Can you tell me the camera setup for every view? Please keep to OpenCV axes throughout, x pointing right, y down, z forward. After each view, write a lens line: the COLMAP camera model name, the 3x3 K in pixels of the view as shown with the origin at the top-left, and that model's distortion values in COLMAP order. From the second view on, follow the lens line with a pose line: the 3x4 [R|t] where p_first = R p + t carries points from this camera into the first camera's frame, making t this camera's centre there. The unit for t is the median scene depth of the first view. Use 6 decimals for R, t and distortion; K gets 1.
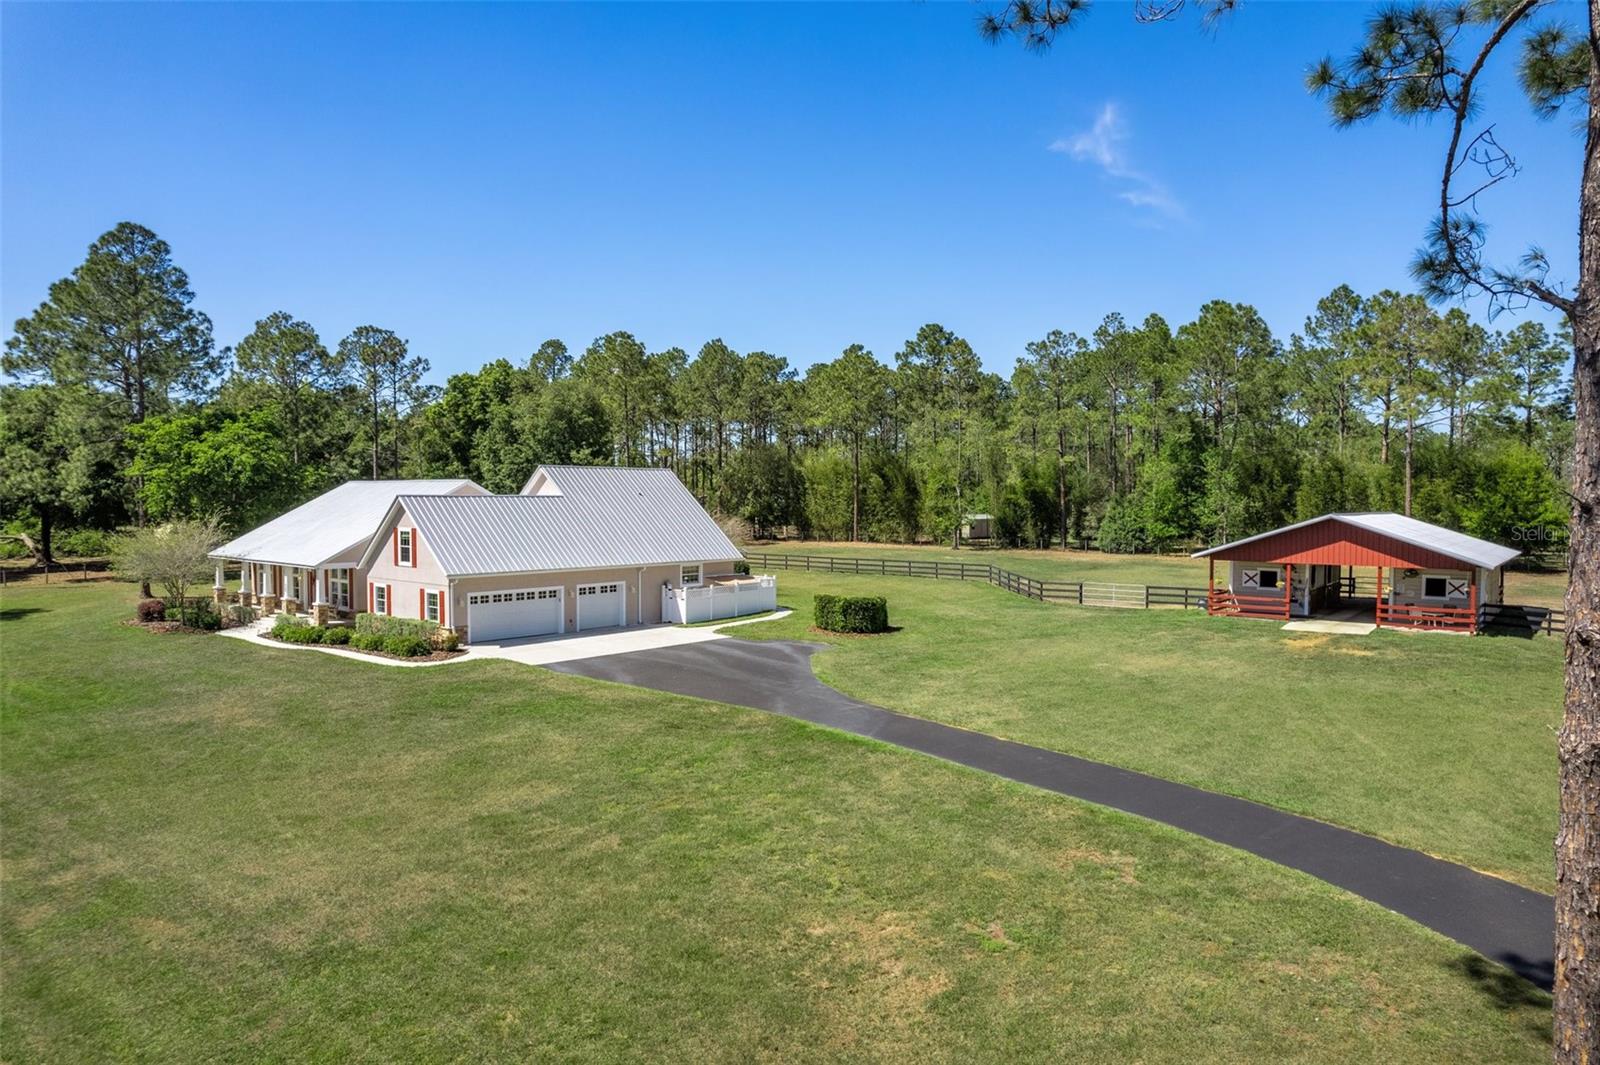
lens RADIAL K [[1019.1, 0, 796.7], [0, 1019.1, 551.8], [0, 0, 1]] dist [-0.067745, 0.066788]
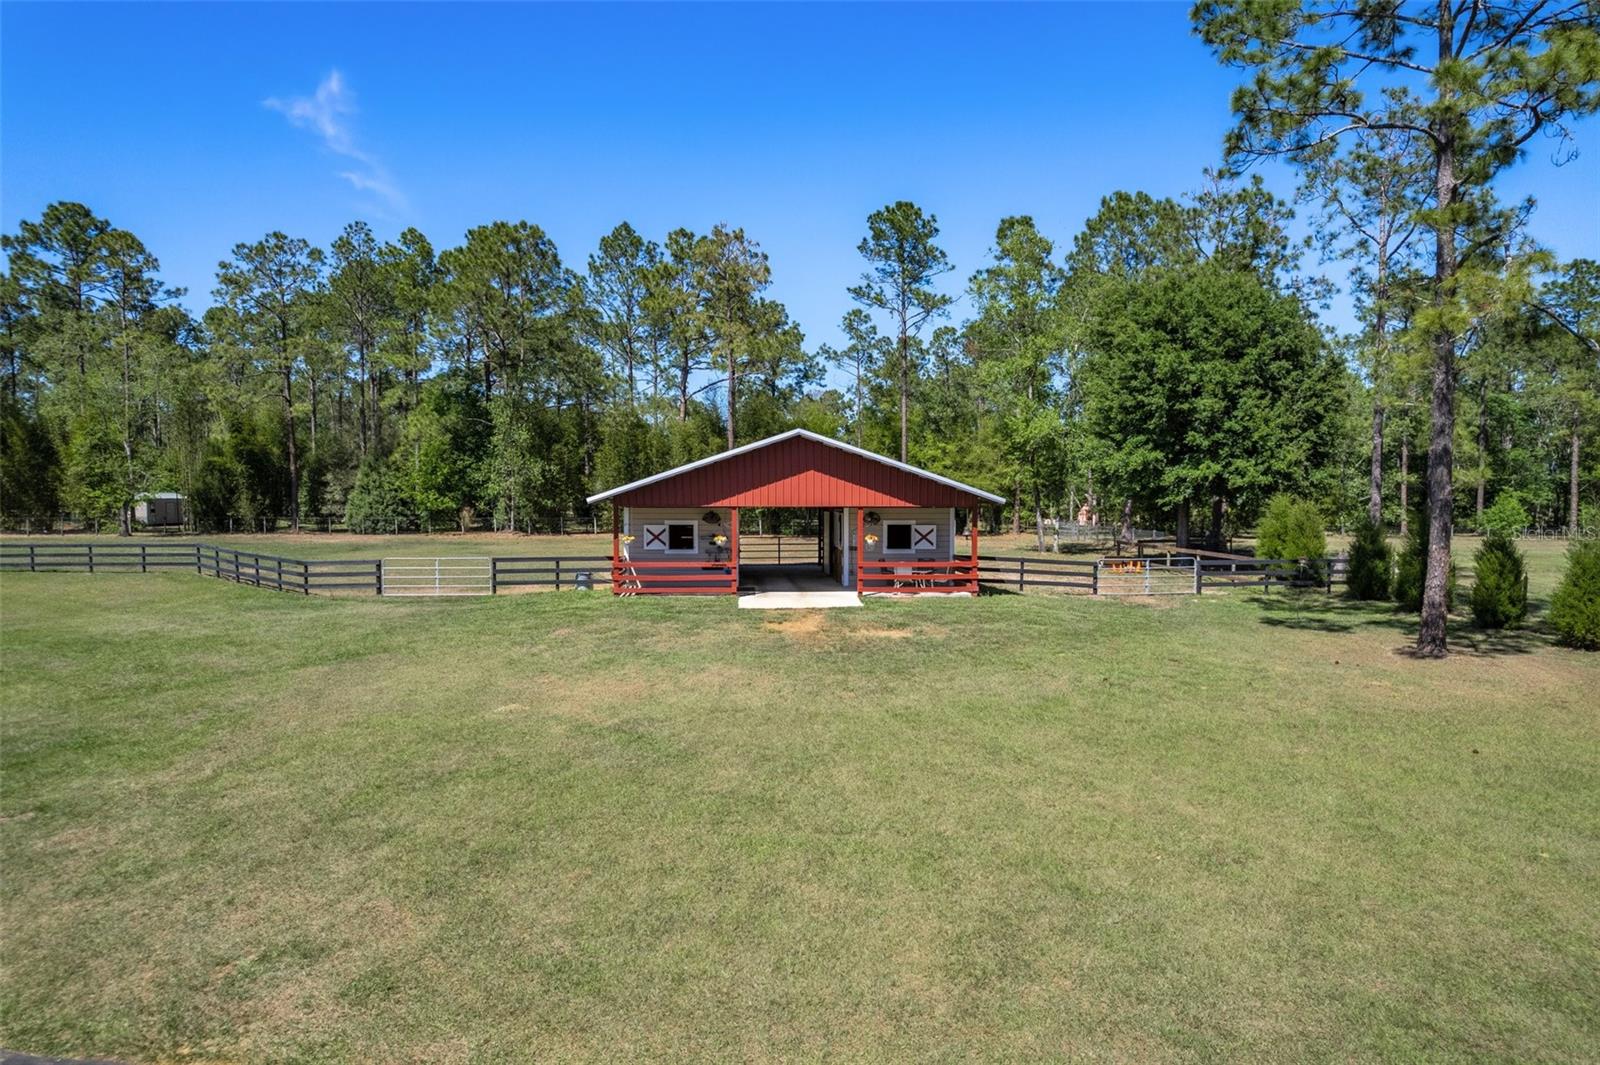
lens RADIAL K [[1023.1, 0, 796.8], [0, 1023.1, 537.8], [0, 0, 1]] dist [-0.077050, 0.075998]
pose [[0.733047, -0.027999, 0.679602, 0.050791], [0.036391, 0.999336, 0.001920, 0.022647], [-0.679204, 0.023324, 0.733579, 0.351620]]
